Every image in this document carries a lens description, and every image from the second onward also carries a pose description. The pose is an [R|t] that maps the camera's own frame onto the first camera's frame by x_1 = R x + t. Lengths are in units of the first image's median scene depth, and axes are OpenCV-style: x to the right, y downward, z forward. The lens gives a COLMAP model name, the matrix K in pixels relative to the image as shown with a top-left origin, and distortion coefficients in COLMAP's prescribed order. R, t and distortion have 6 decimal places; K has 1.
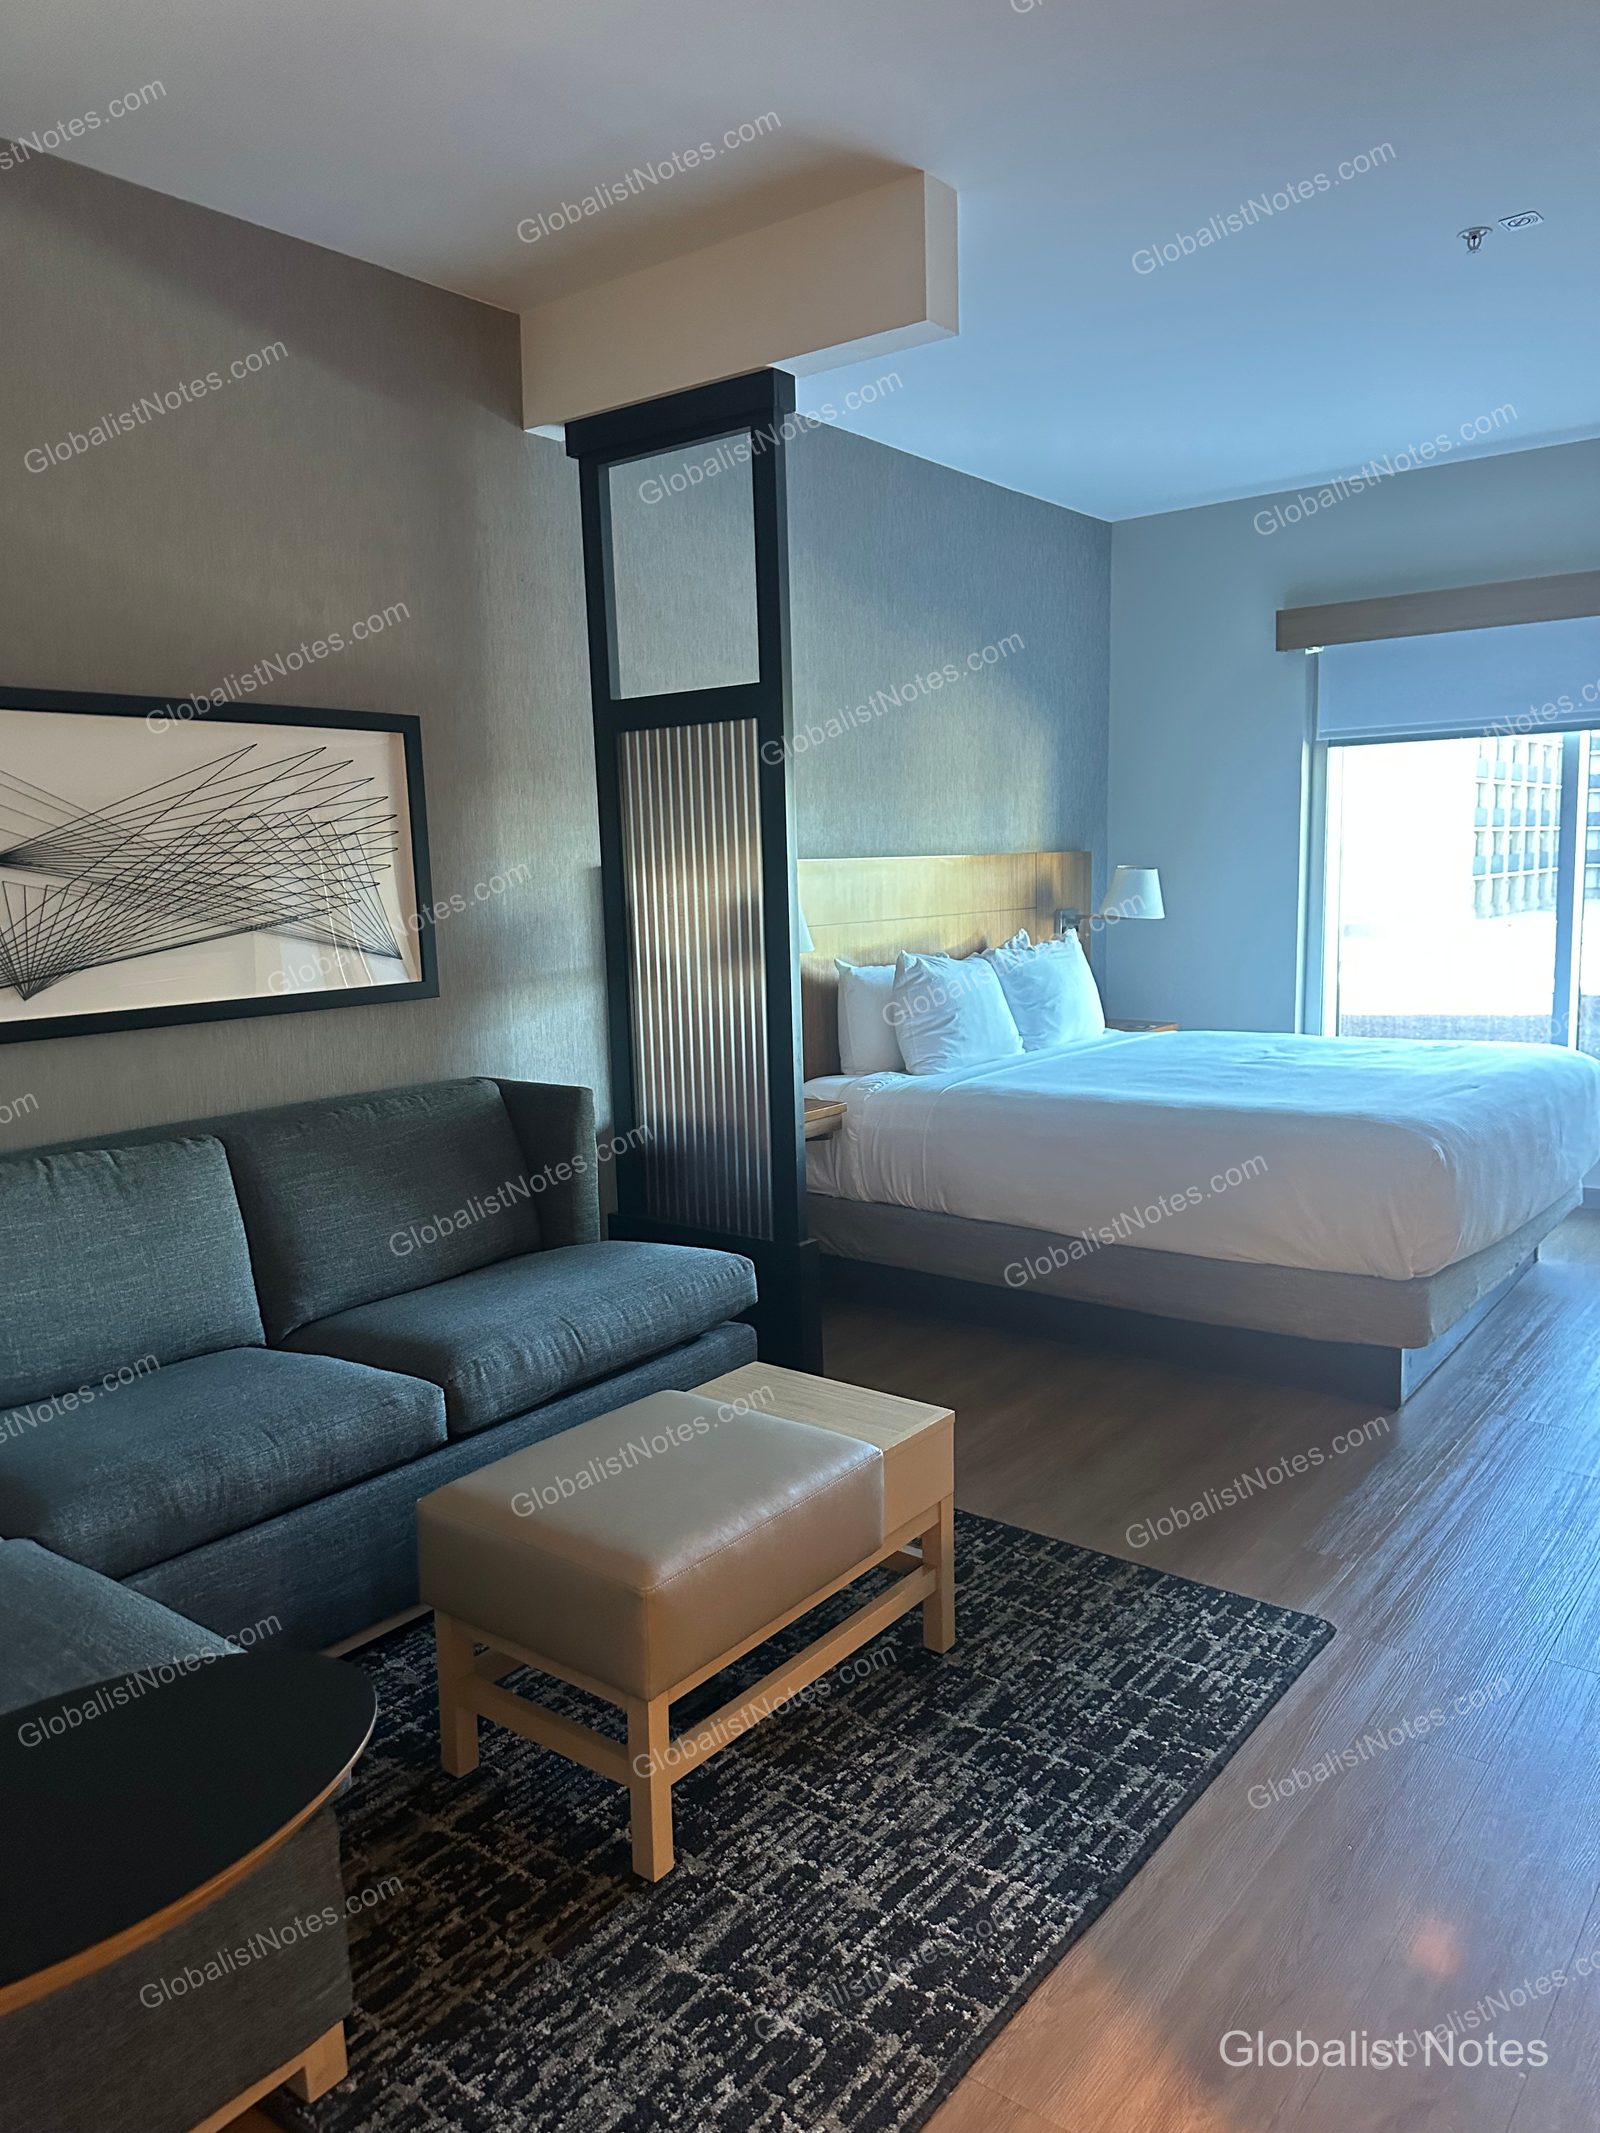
lens RADIAL K [[1498.3, 0, 800.0], [0, 1498.3, 1066.5], [0, 0, 1]] dist [0.086635, -0.000427]
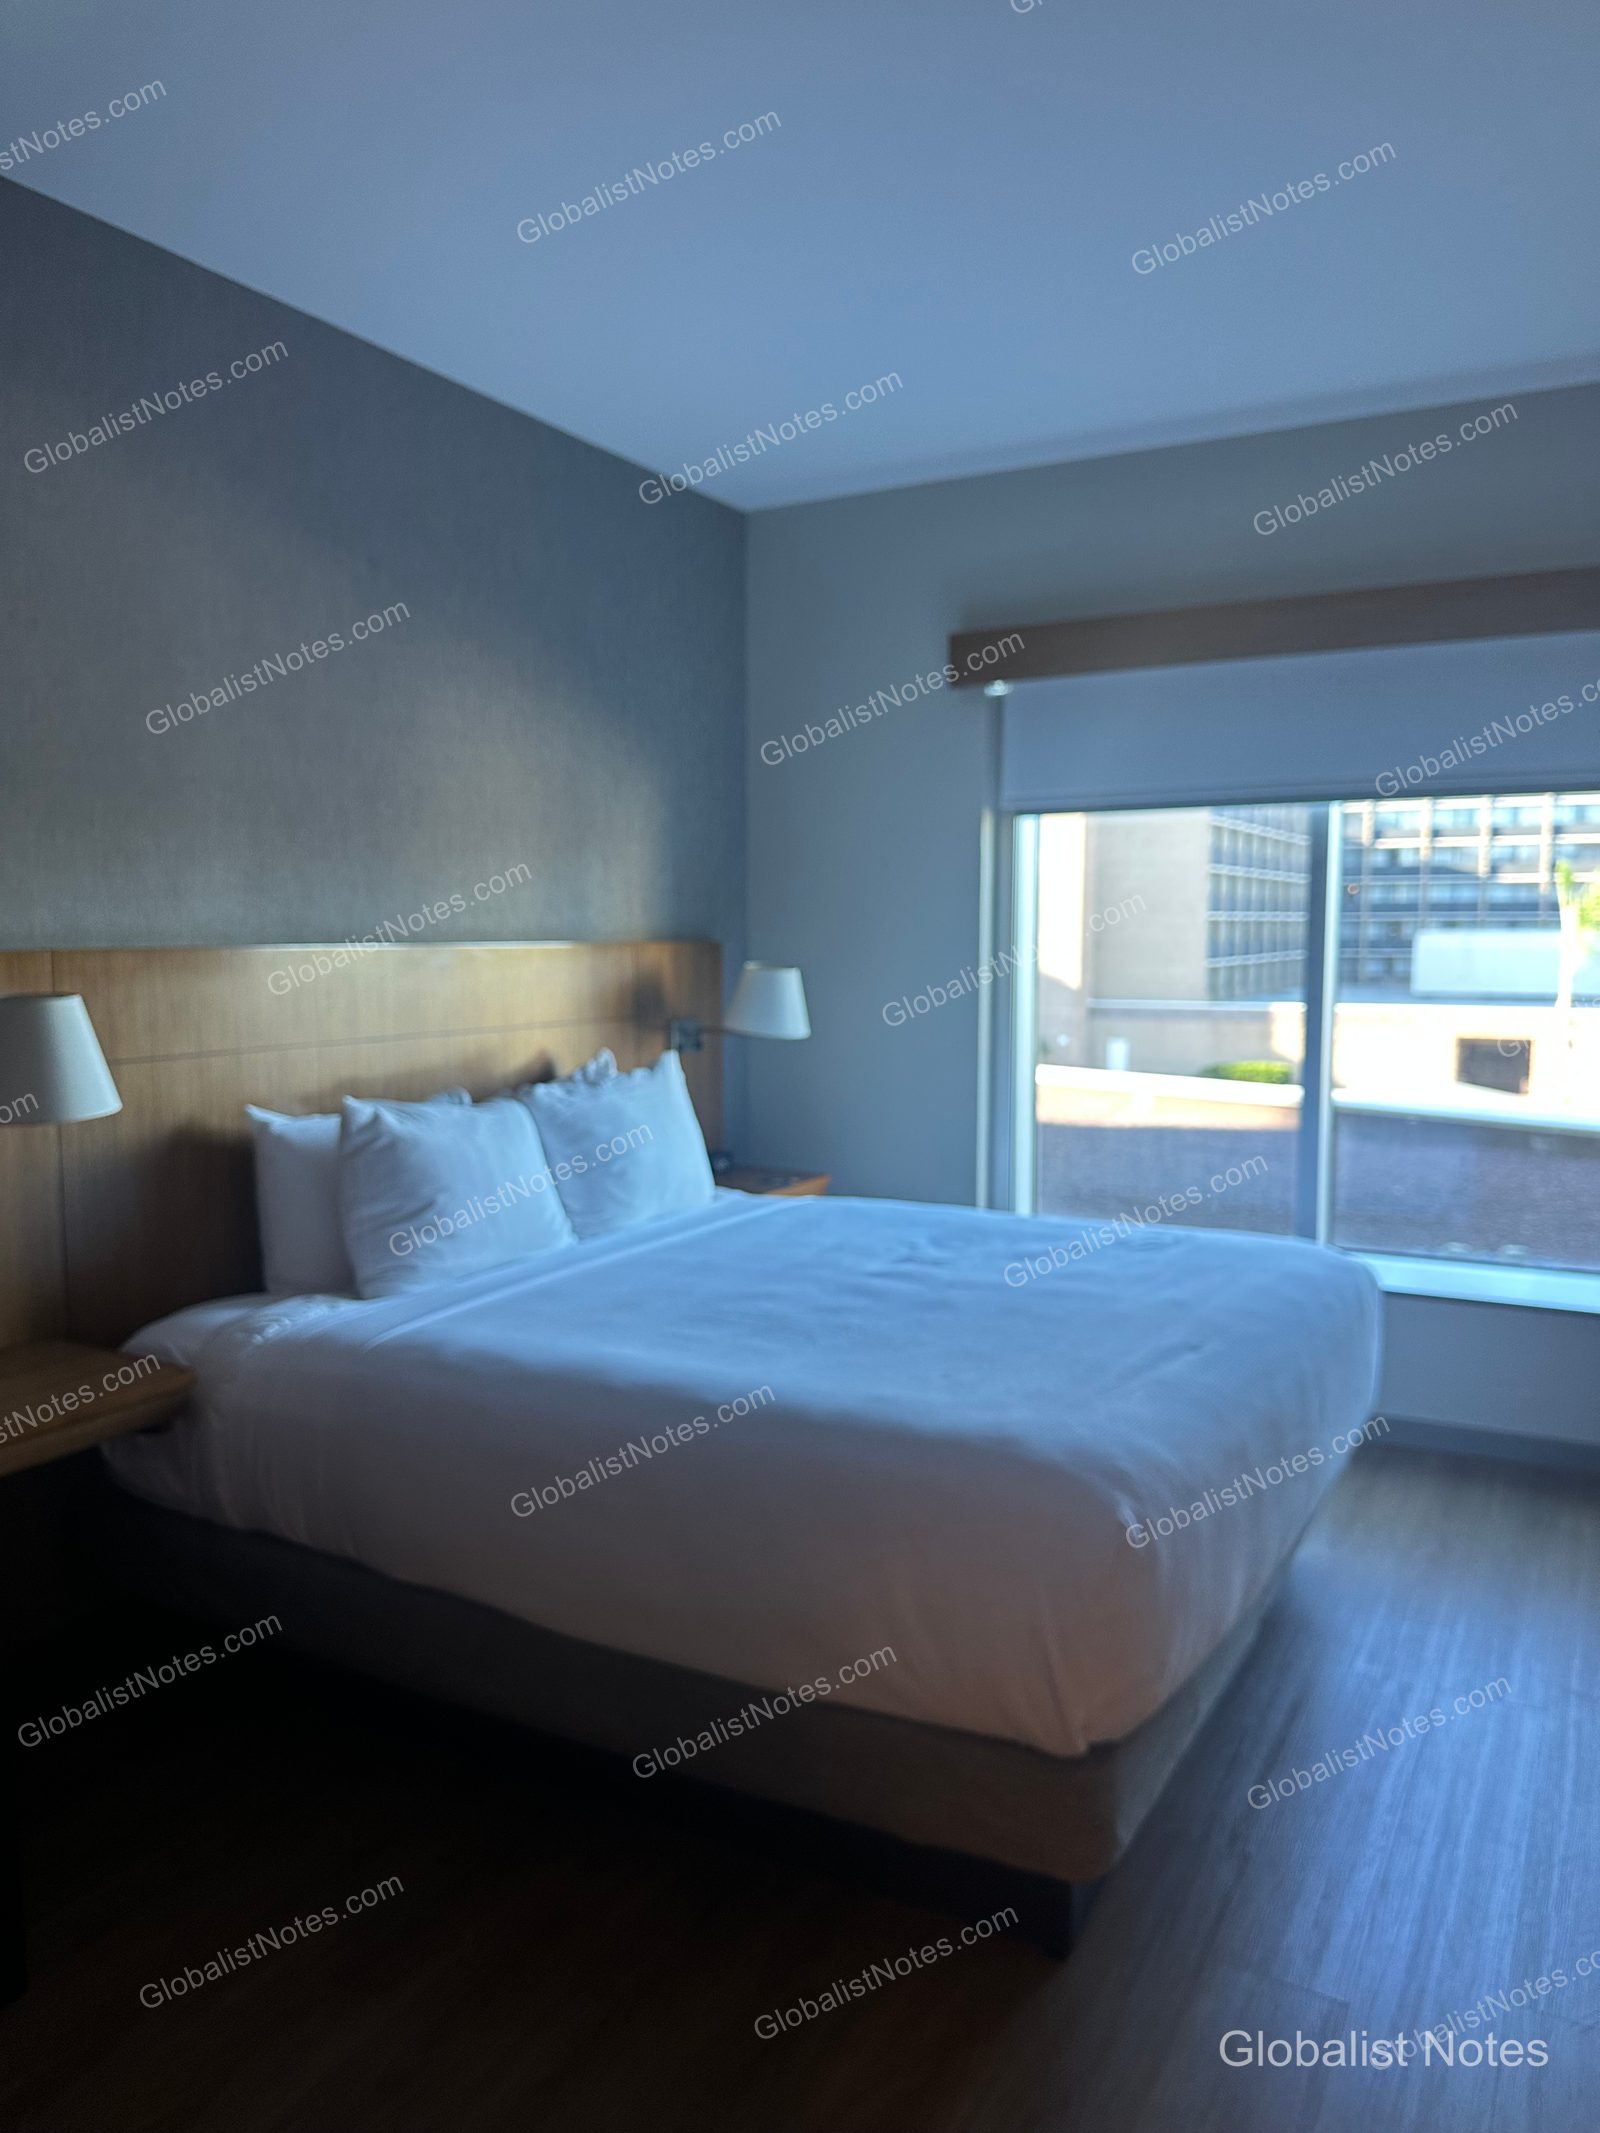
lens RADIAL K [[1498.3, 0, 800.0], [0, 1498.3, 1066.5], [0, 0, 1]] dist [0.086635, -0.000427]
pose [[0.988742, 0.015731, 0.148803, 0.142951], [-0.009292, 0.998994, -0.043873, -0.057009], [-0.149344, 0.041997, 0.987893, 0.305984]]
